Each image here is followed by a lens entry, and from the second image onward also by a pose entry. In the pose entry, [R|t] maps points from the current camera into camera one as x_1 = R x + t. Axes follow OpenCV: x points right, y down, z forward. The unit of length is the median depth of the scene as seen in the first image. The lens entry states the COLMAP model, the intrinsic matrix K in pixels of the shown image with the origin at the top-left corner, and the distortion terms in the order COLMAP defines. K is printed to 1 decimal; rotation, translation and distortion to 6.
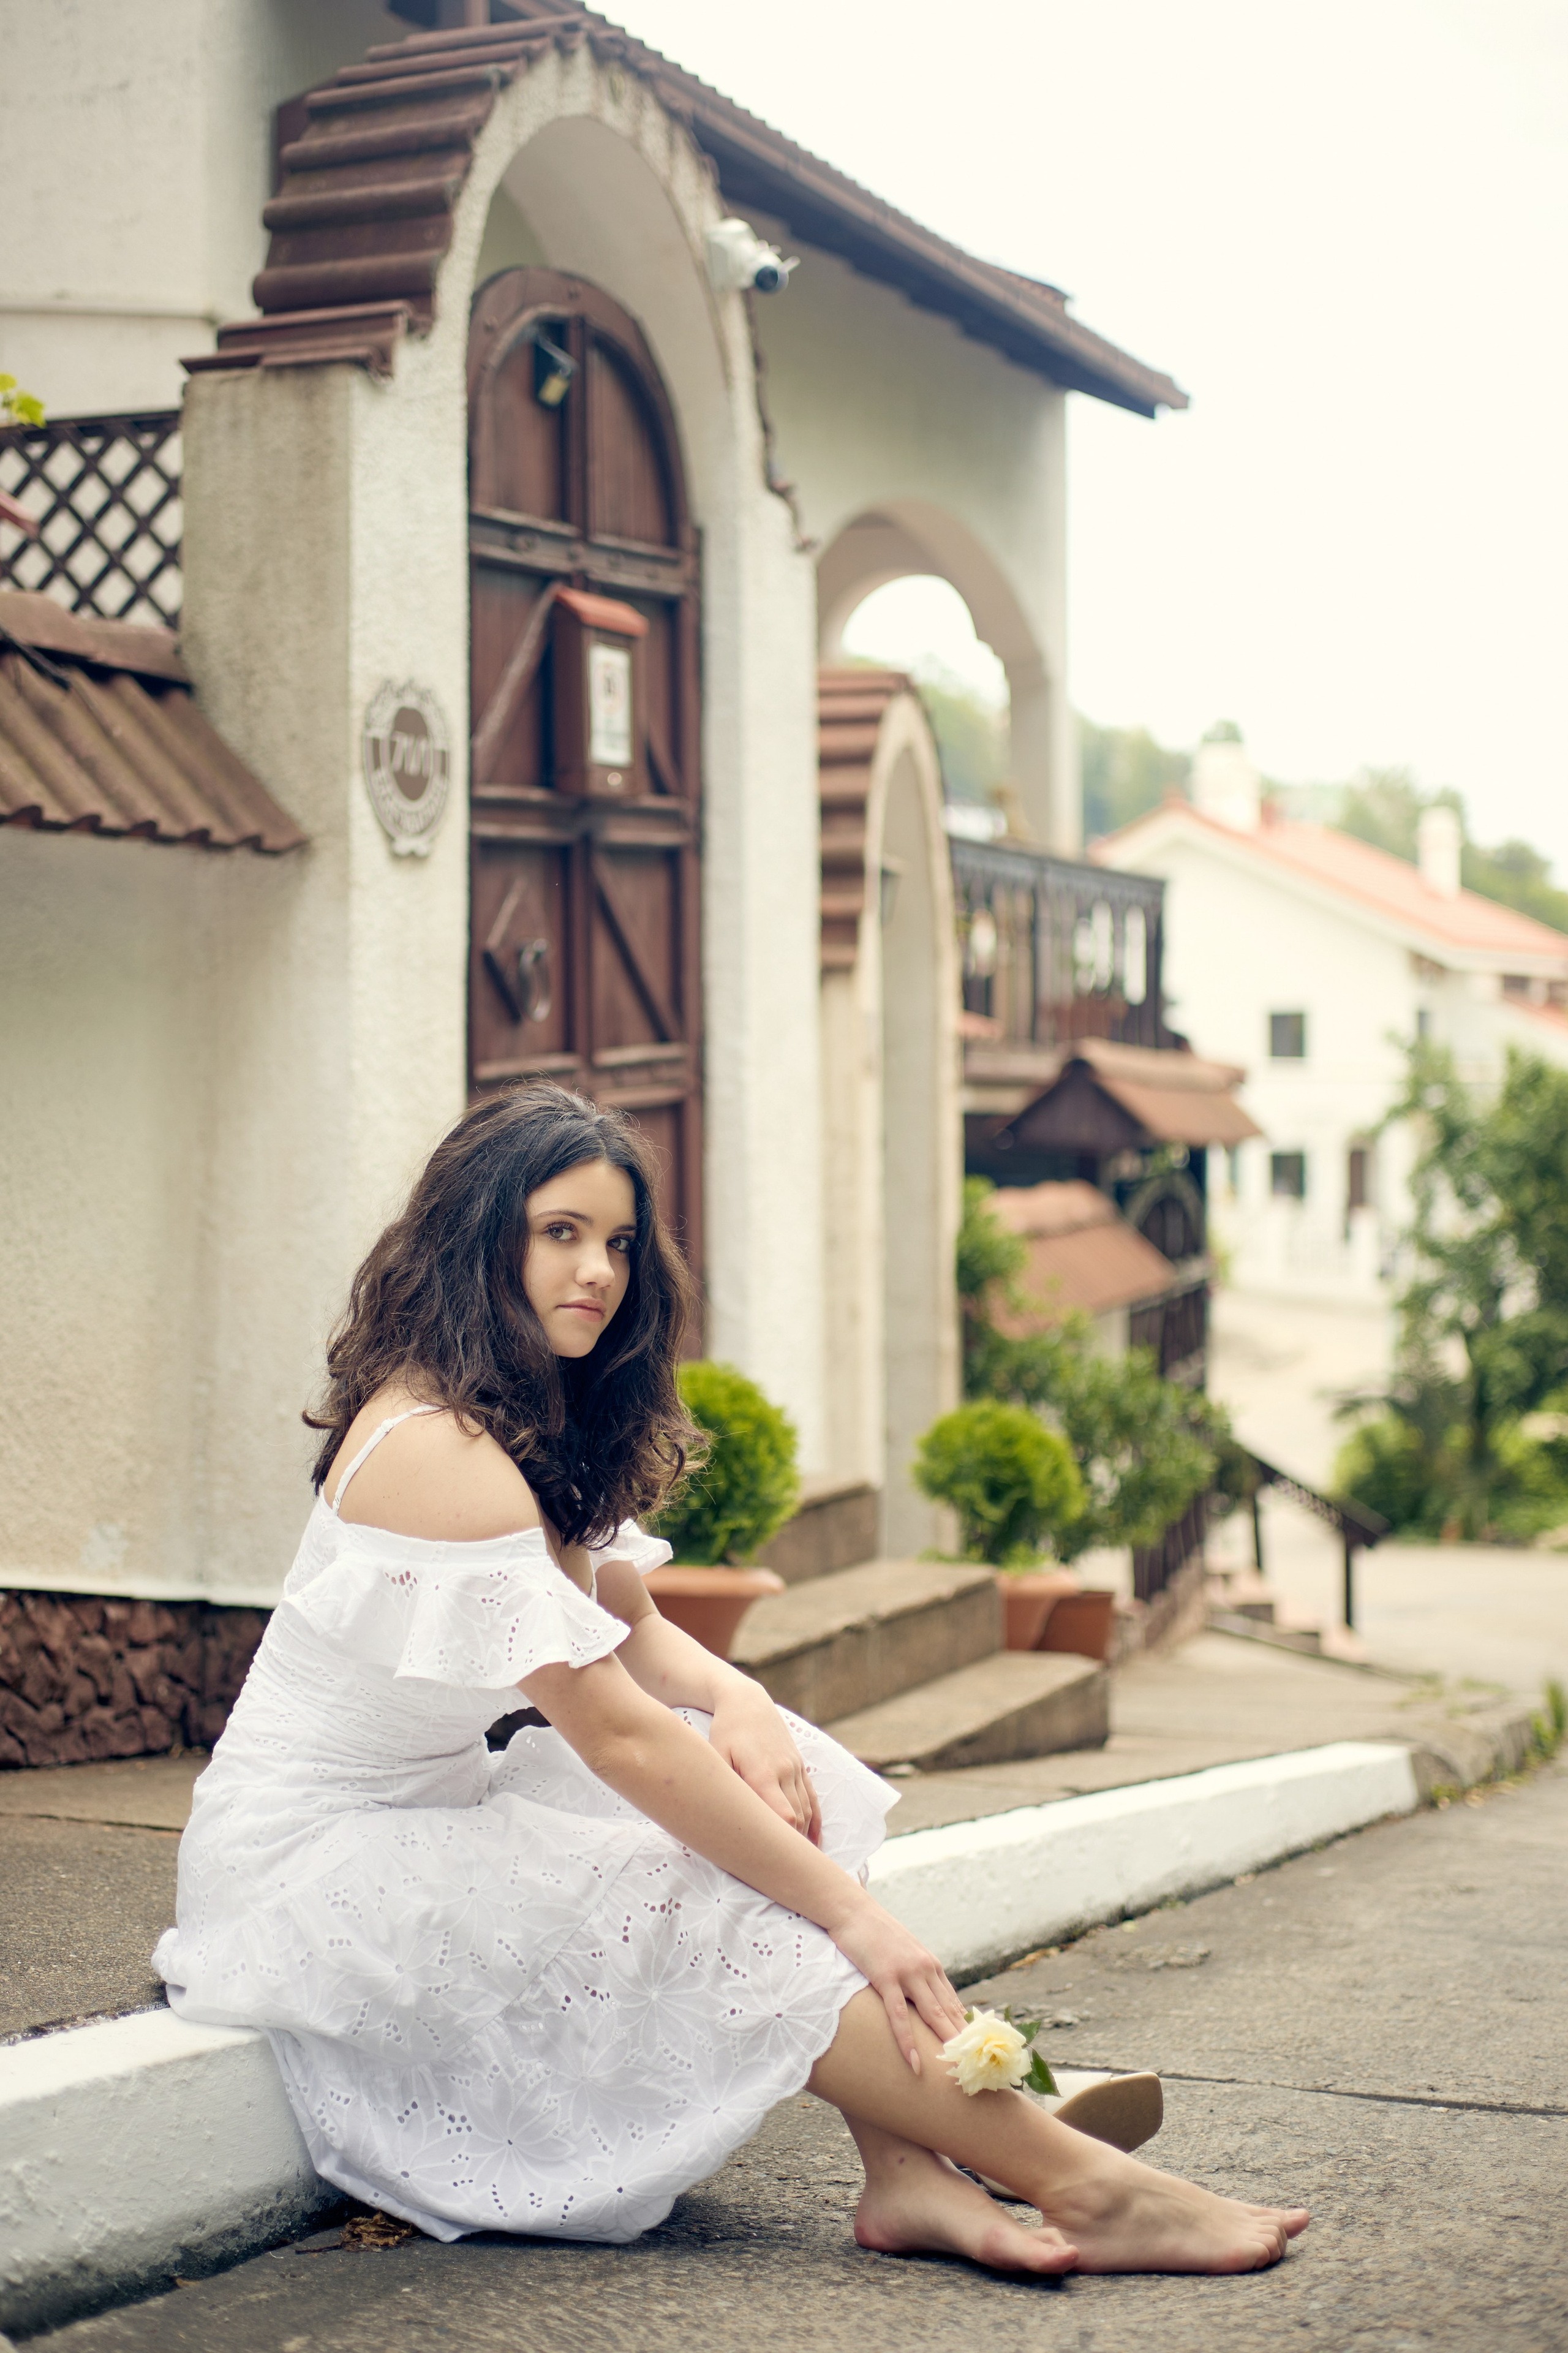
lens RADIAL K [[3185.0, 0, 784.0], [0, 3185.0, 1176.5], [0, 0, 1]] dist [0.029902, 0.021429]
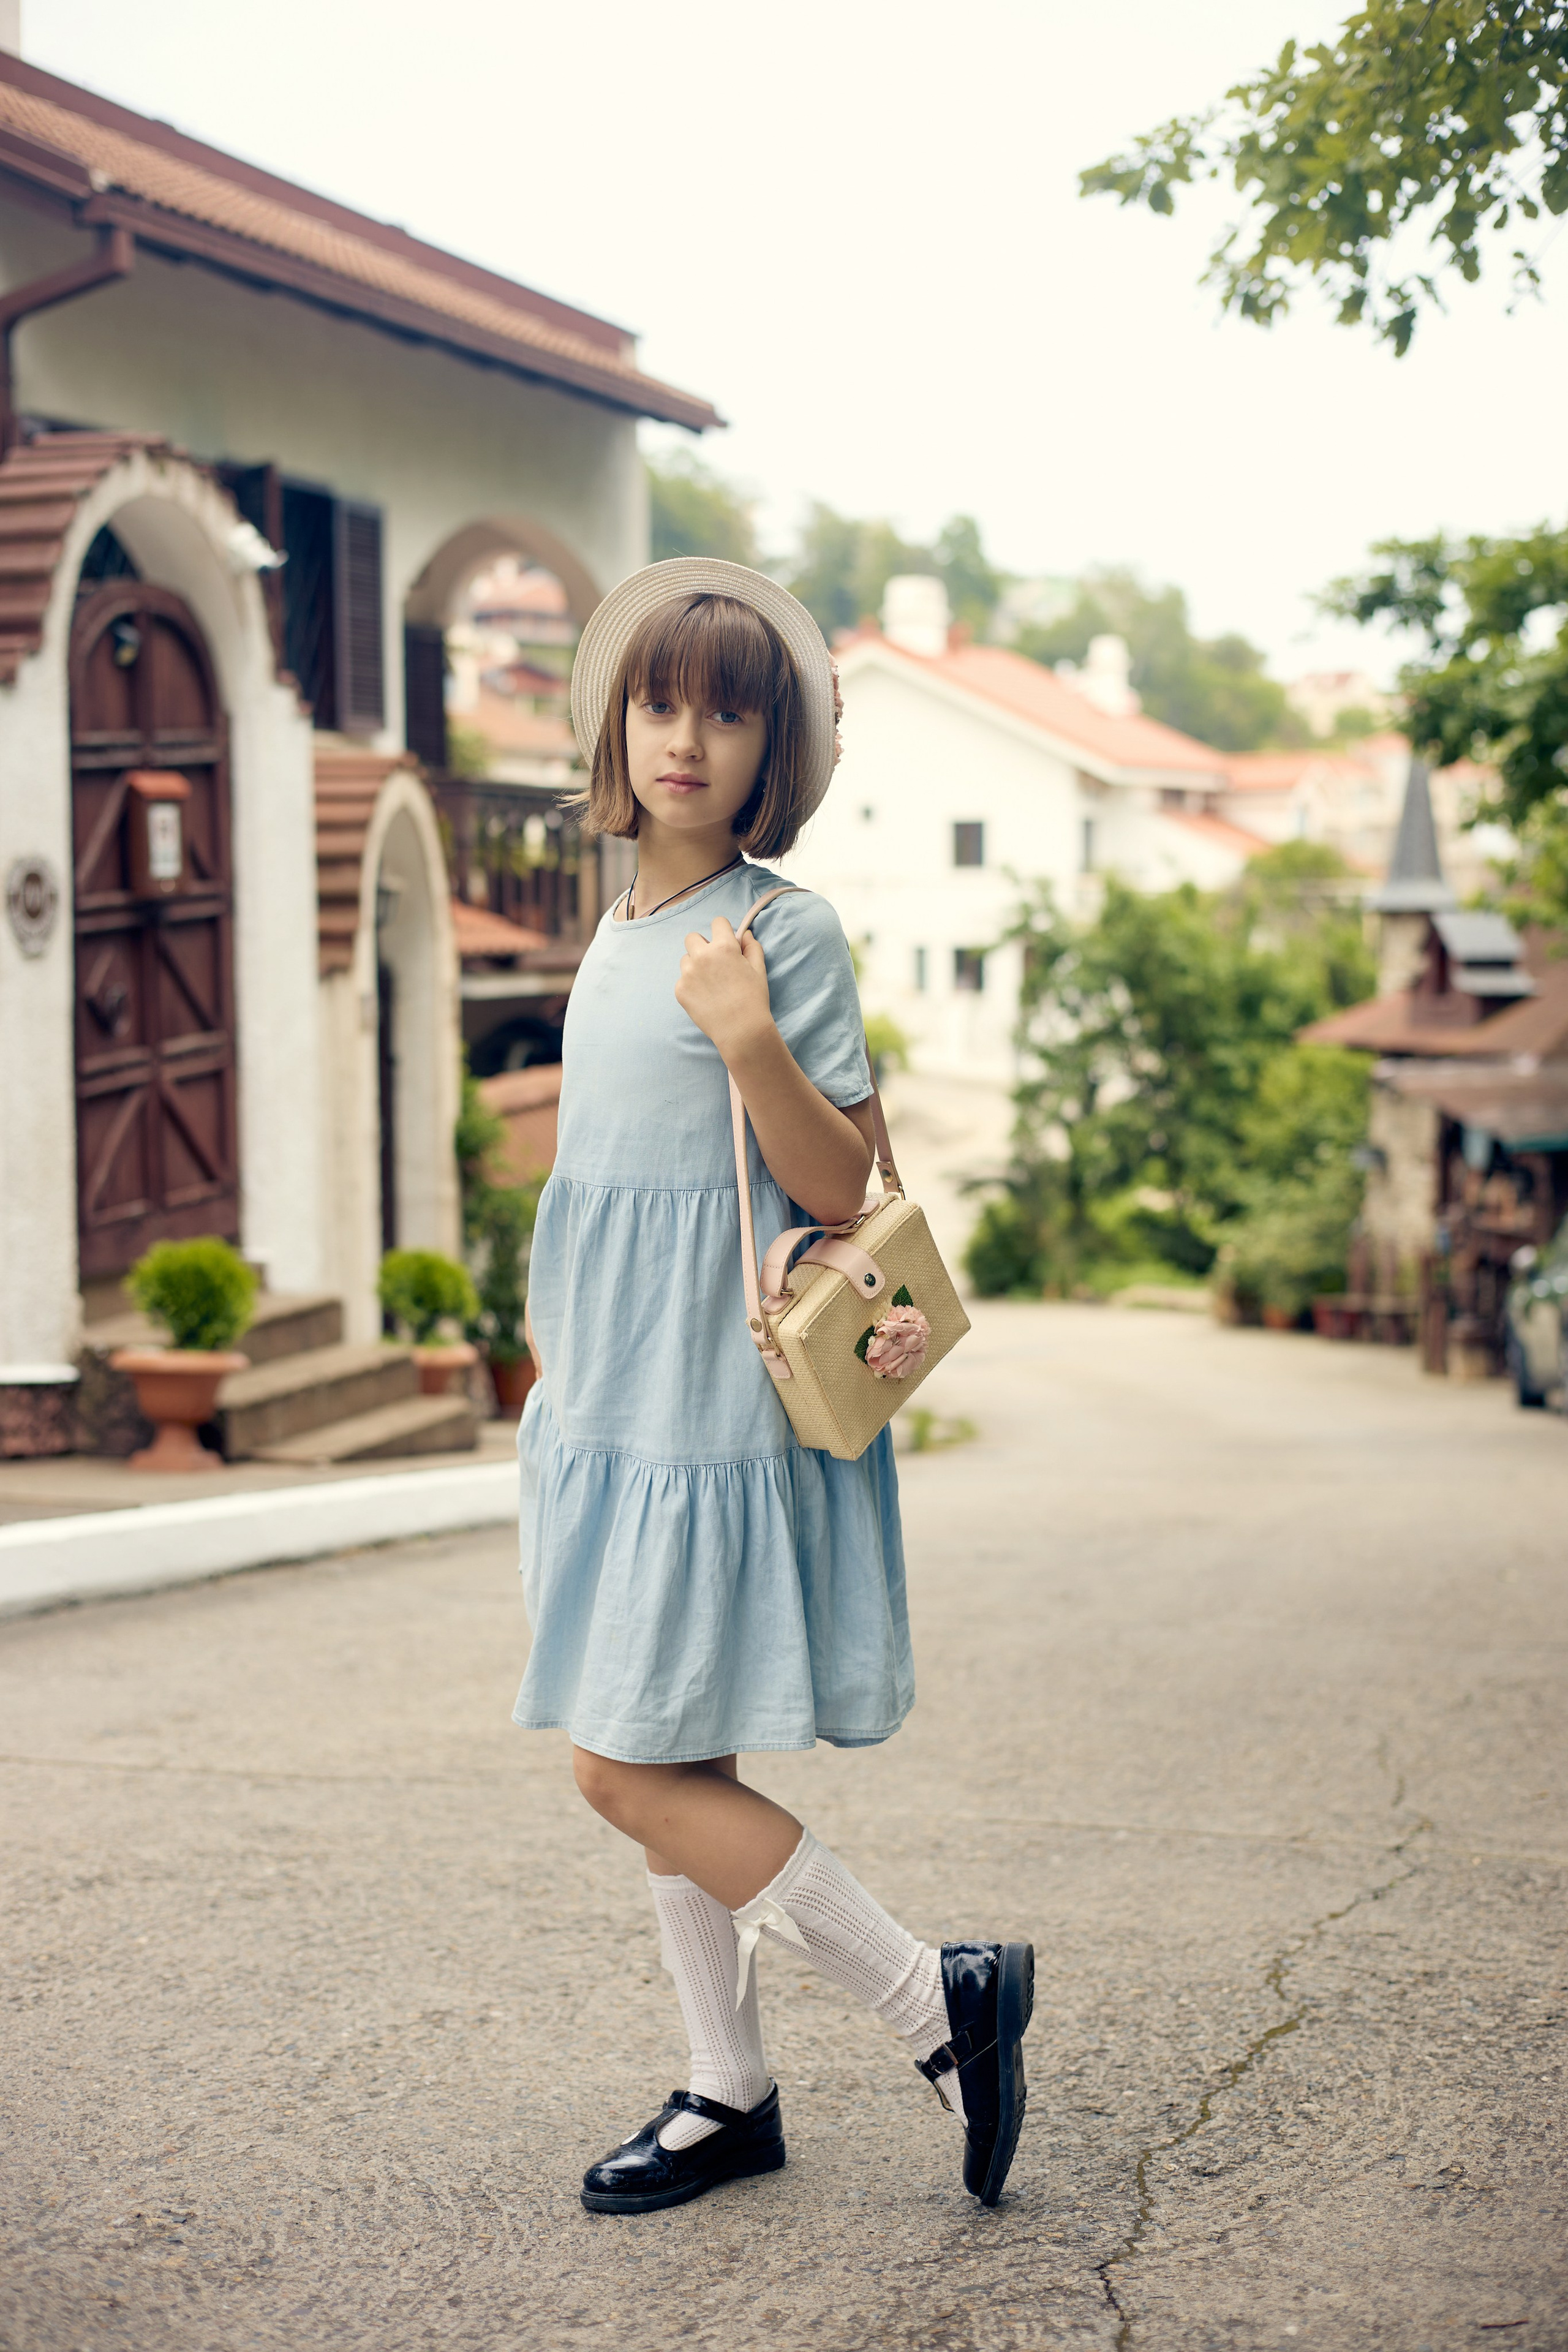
lens RADIAL K [[3183.9, 0, 784.0], [0, 3183.9, 1176.0], [0, 0, 1]] dist [0.029902, 0.021429]
pose [[0.998073, -0.006753, 0.061688, 0.156527], [0.001924, 0.996951, 0.078008, -0.096287], [-0.062026, -0.077739, 0.995042, -0.664480]]
